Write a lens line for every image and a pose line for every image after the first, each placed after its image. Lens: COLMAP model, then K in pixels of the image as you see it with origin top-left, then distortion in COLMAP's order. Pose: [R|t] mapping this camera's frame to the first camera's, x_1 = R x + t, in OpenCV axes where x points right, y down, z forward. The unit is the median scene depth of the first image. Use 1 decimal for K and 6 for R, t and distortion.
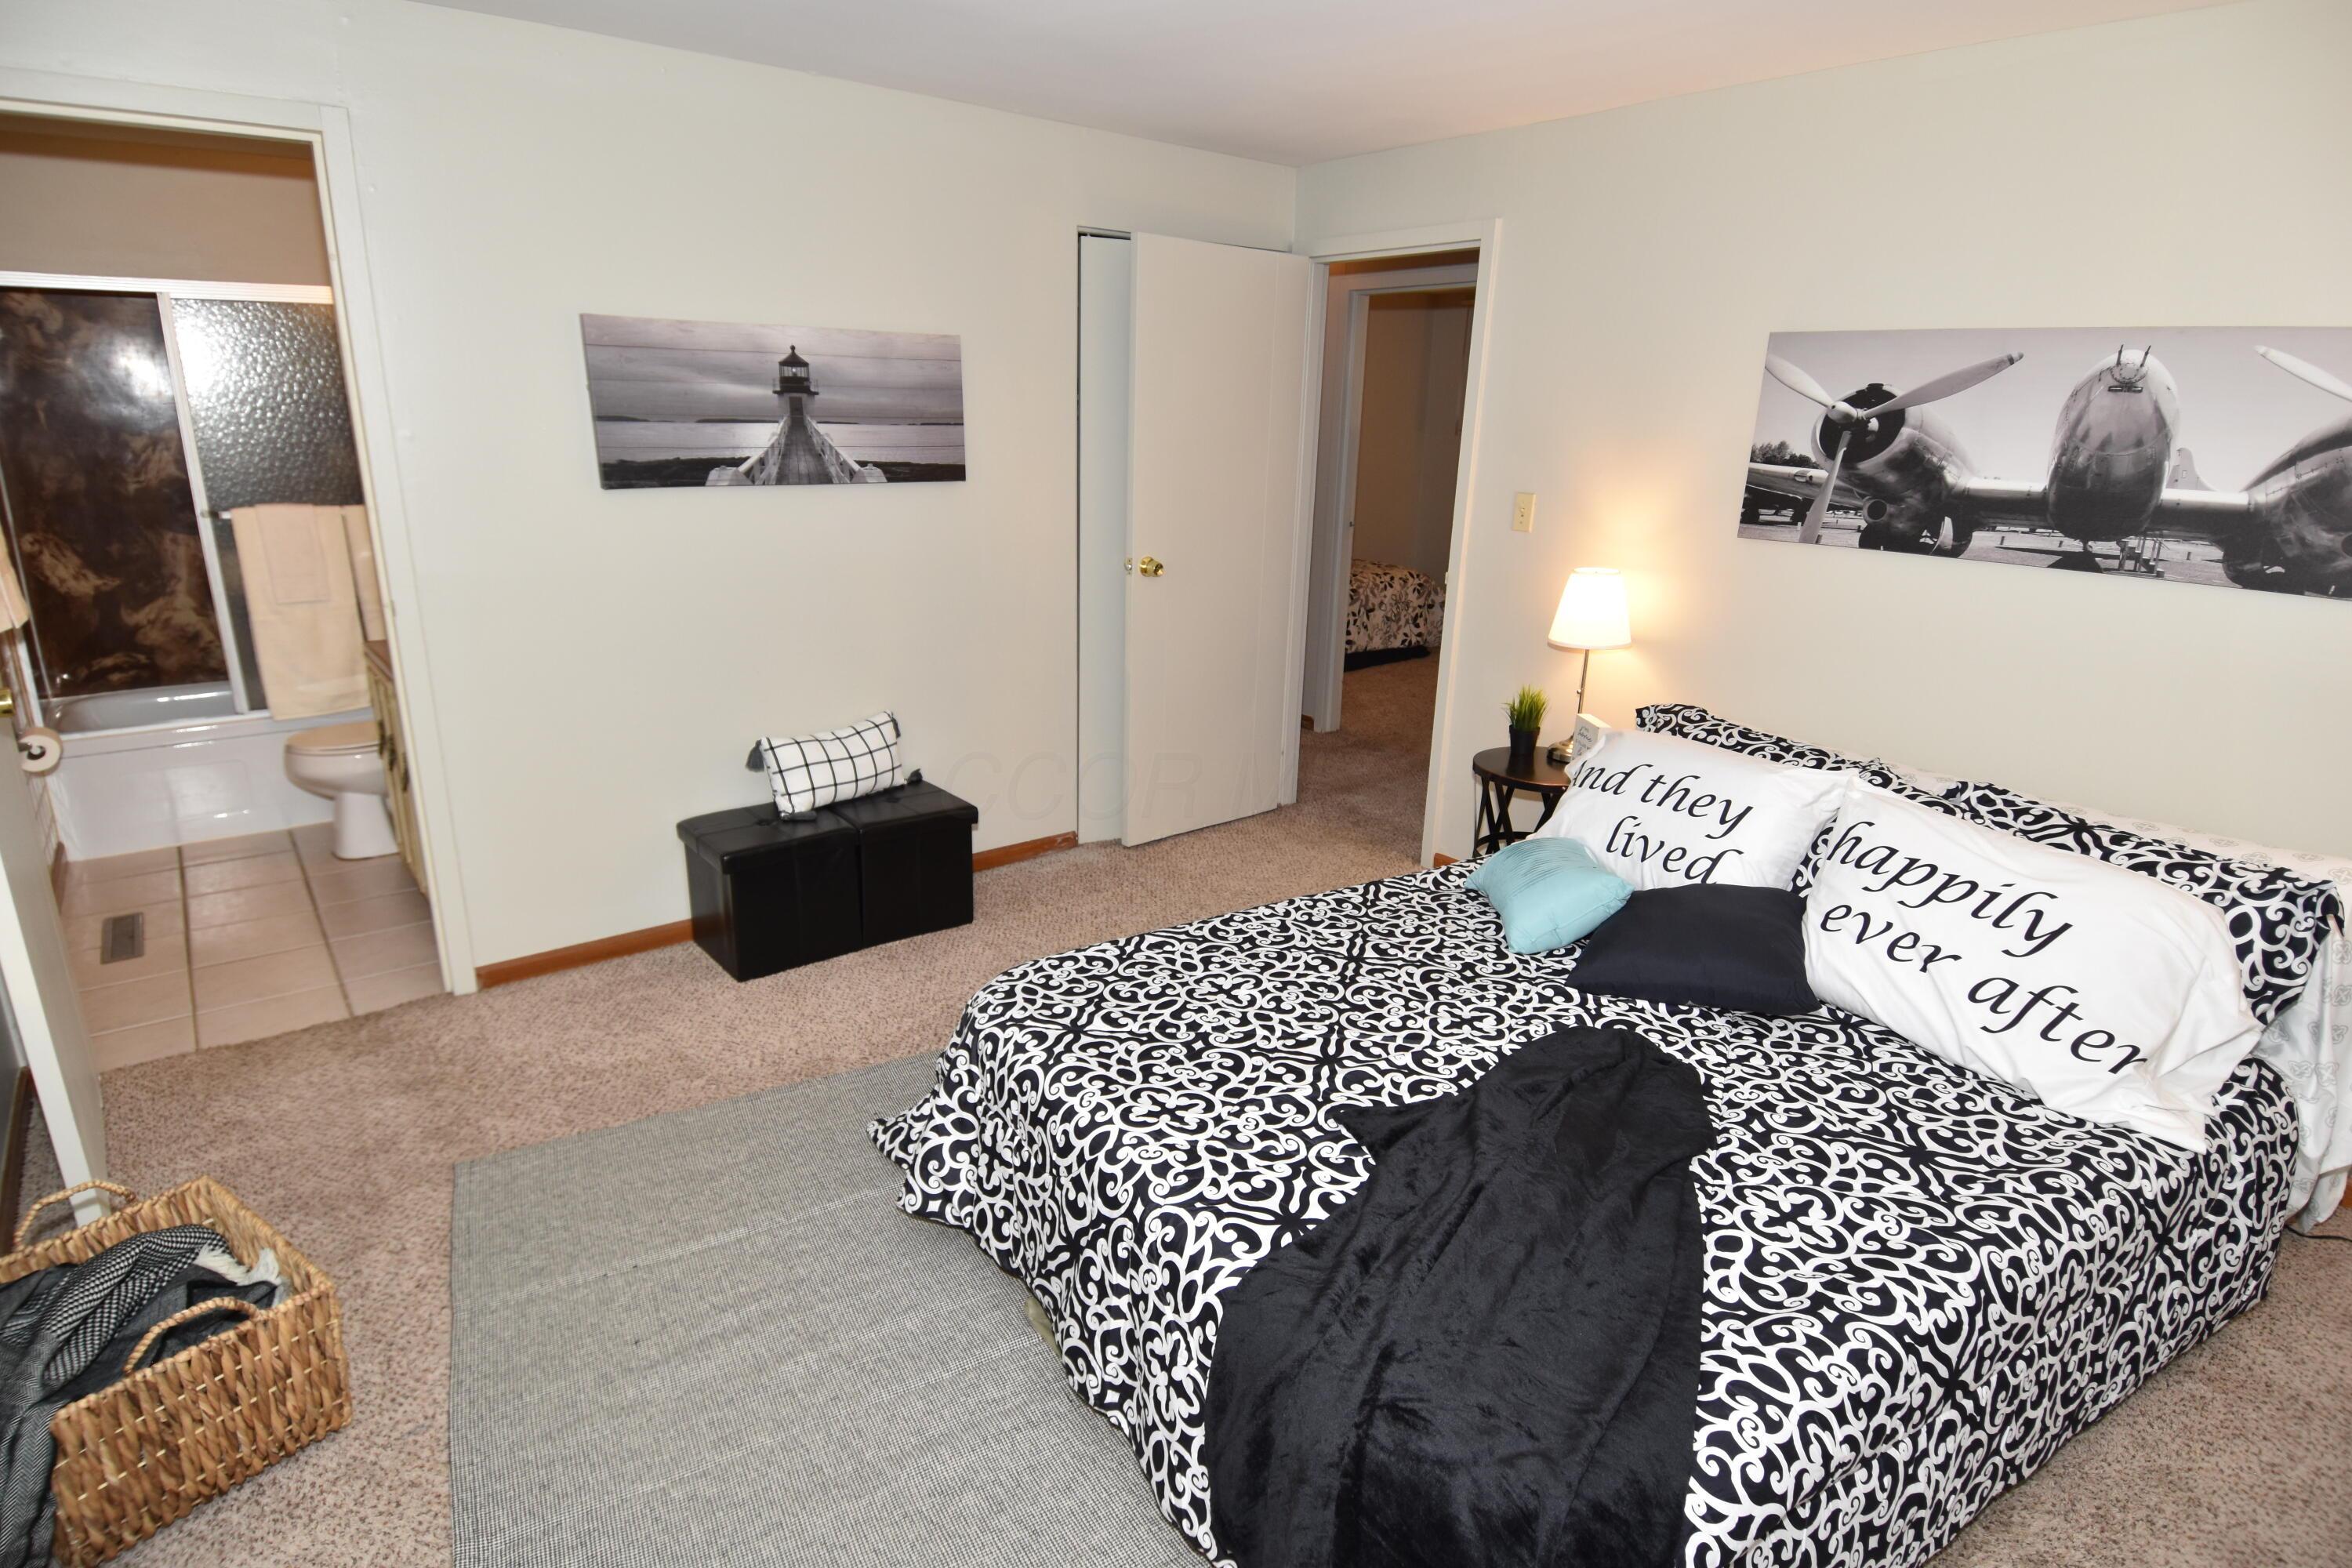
lens RADIAL K [[1220.0, 0, 1176.0], [0, 1220.0, 784.0], [0, 0, 1]] dist [0.046924, -0.053149]
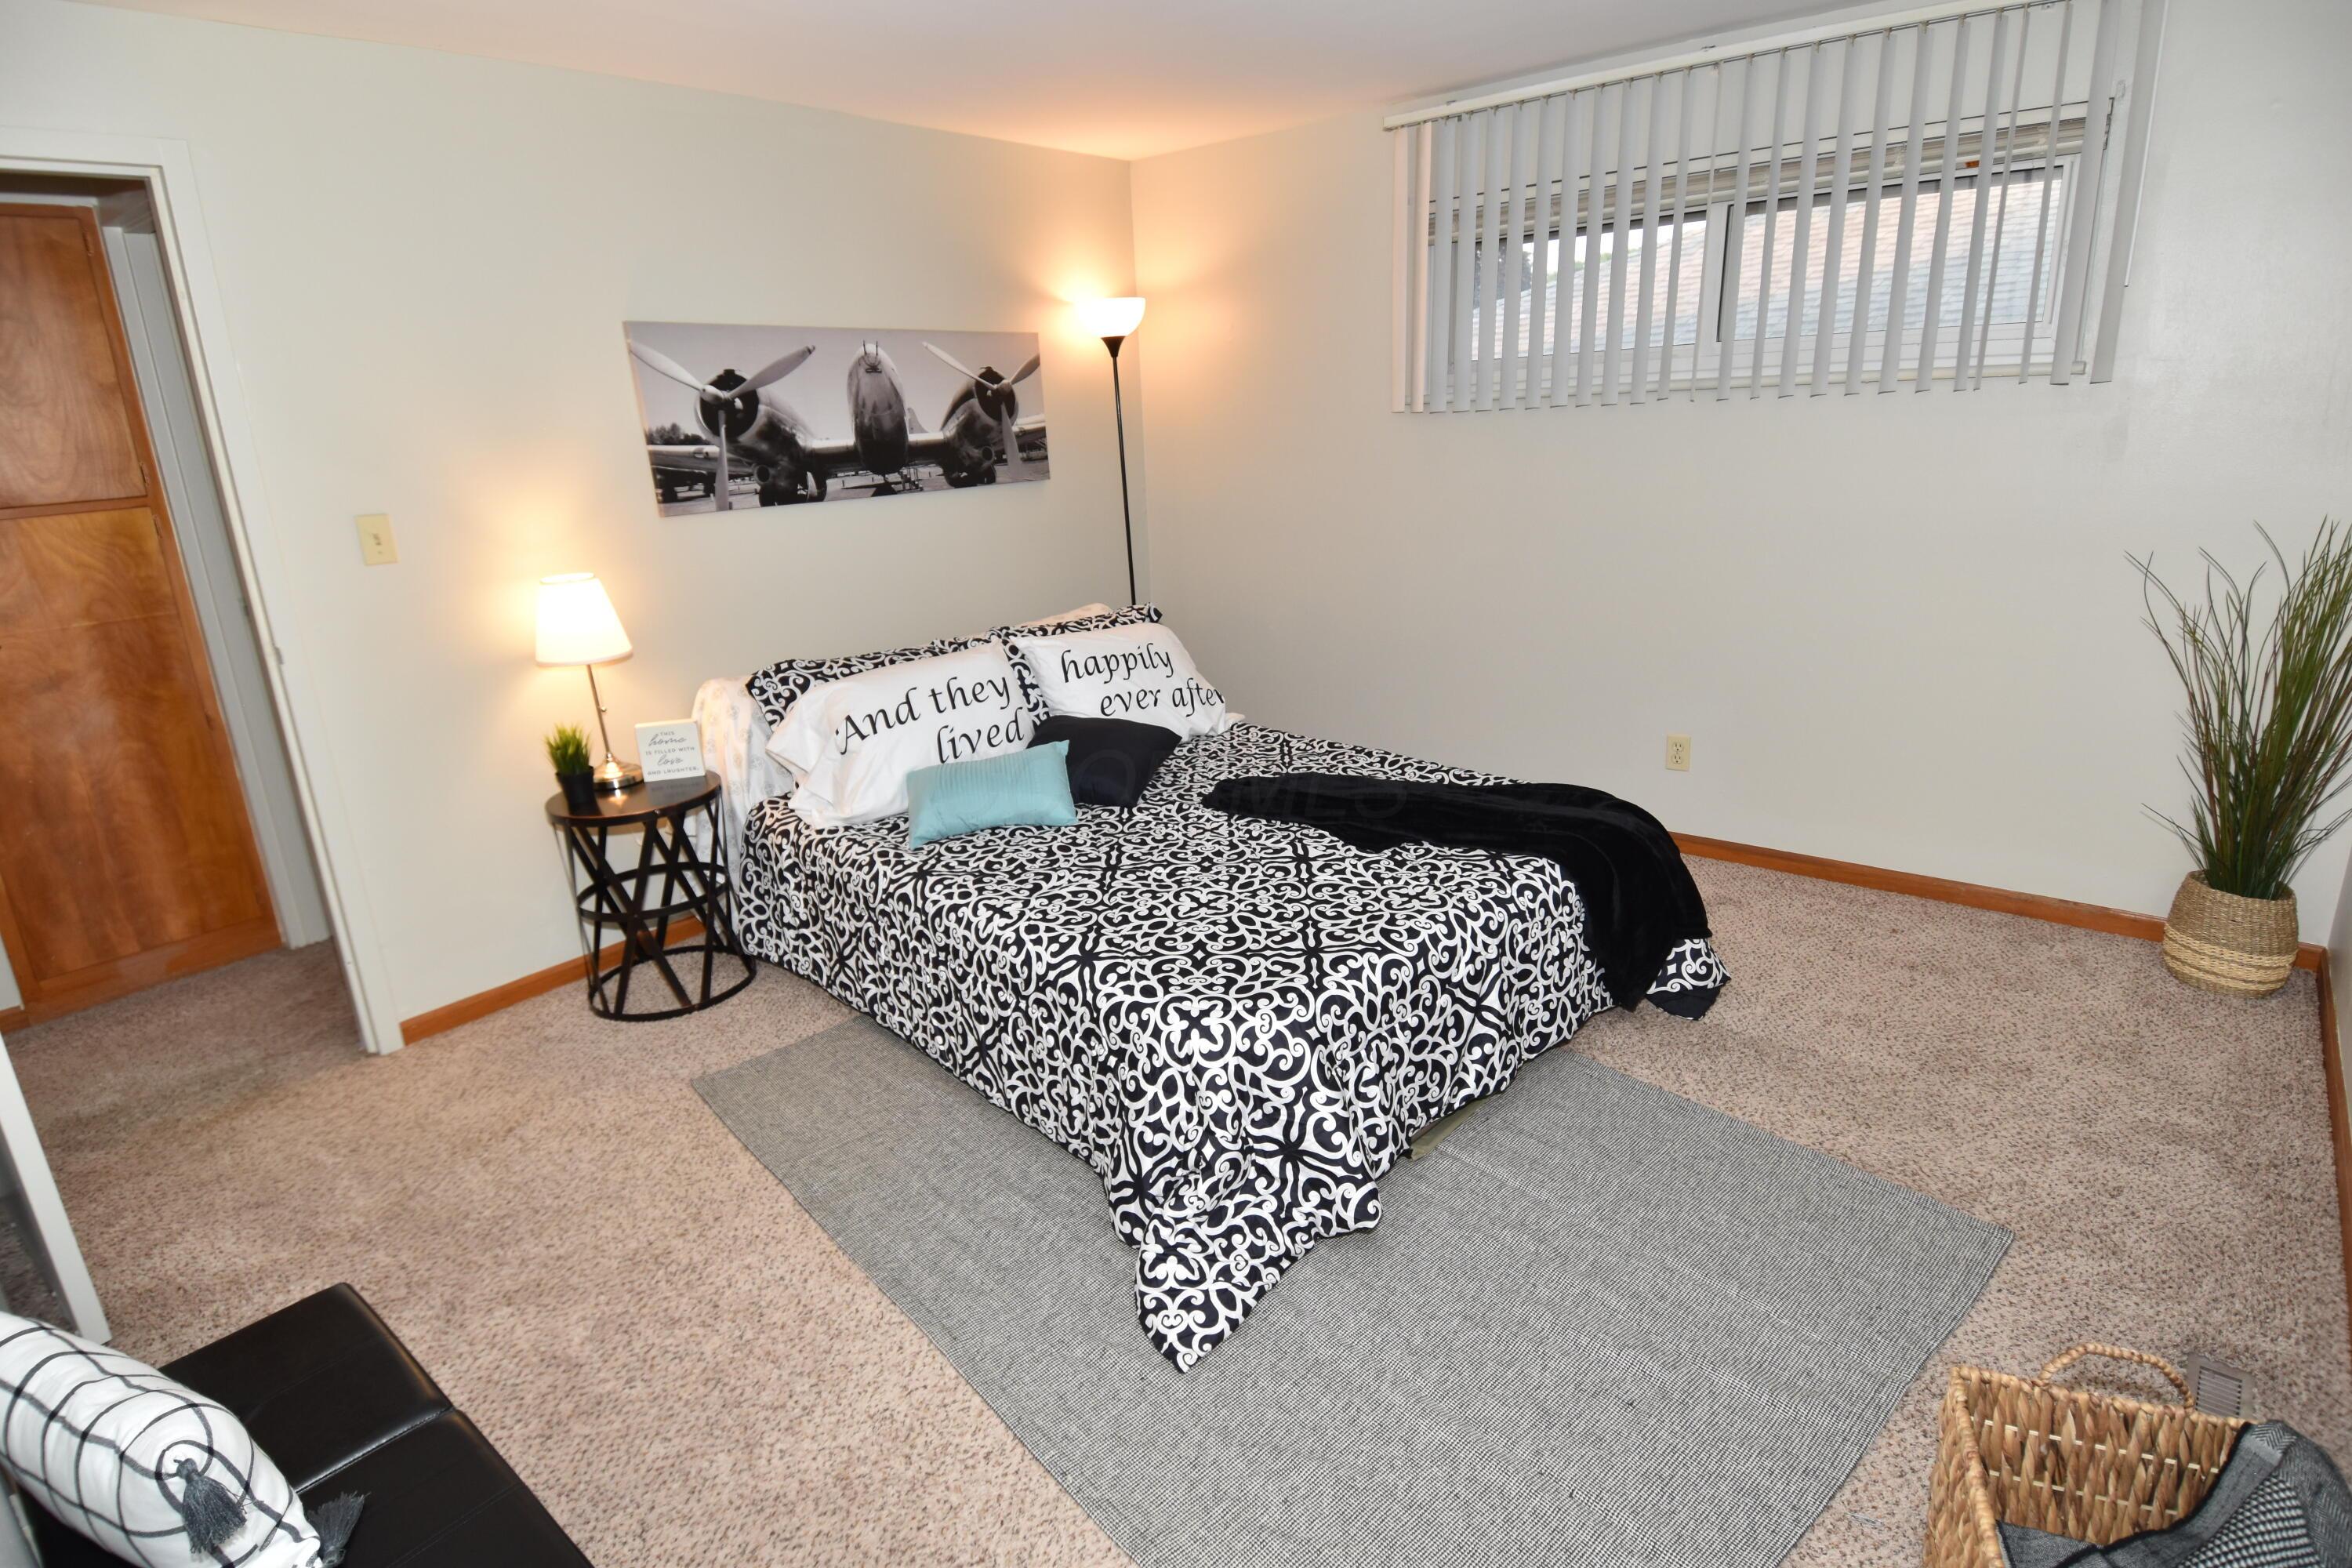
lens RADIAL K [[1220.0, 0, 1176.0], [0, 1220.0, 784.0], [0, 0, 1]] dist [0.046924, -0.053149]
pose [[-0.201586, -0.299647, 0.932510, -0.730155], [0.329557, 0.875796, 0.352665, -0.245890], [-0.922364, 0.378408, -0.077798, 0.828864]]
